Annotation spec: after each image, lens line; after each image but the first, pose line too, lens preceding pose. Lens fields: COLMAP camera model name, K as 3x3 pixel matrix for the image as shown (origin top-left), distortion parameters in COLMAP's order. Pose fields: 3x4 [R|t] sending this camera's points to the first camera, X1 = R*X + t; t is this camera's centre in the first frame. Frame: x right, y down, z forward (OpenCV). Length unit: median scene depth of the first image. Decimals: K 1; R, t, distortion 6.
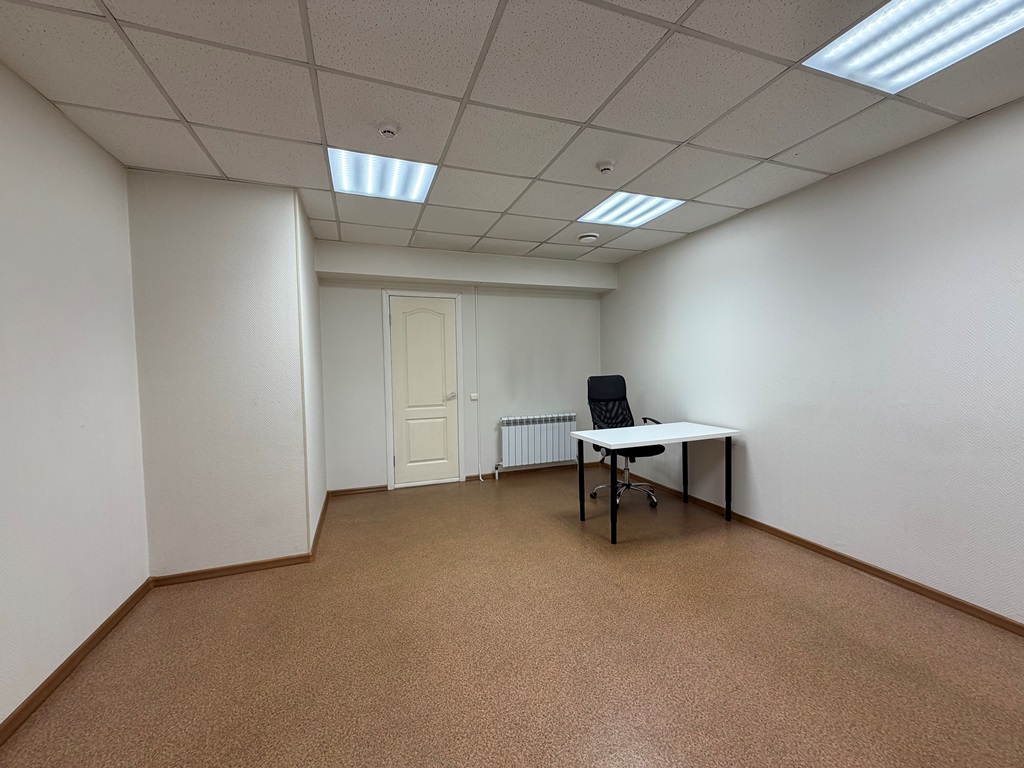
lens RADIAL K [[408.9, 0, 511.9], [0, 408.9, 385.3], [0, 0, 1]] dist [0.001070, 0.000497]
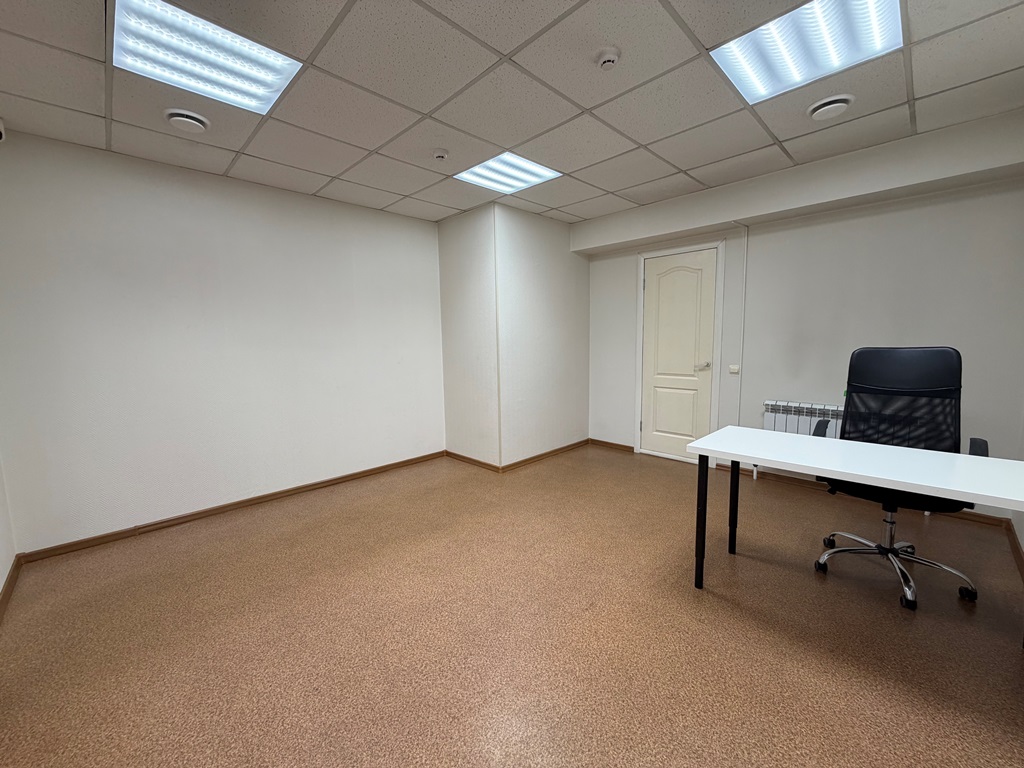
lens RADIAL K [[408.9, 0, 508.1], [0, 408.9, 384.6], [0, 0, 1]] dist [0.001070, 0.000497]
pose [[0.414299, 0.113390, -0.903050, 0.497148], [-0.033889, 0.993443, 0.109193, -0.015739], [0.909509, -0.014635, 0.415425, 0.294266]]
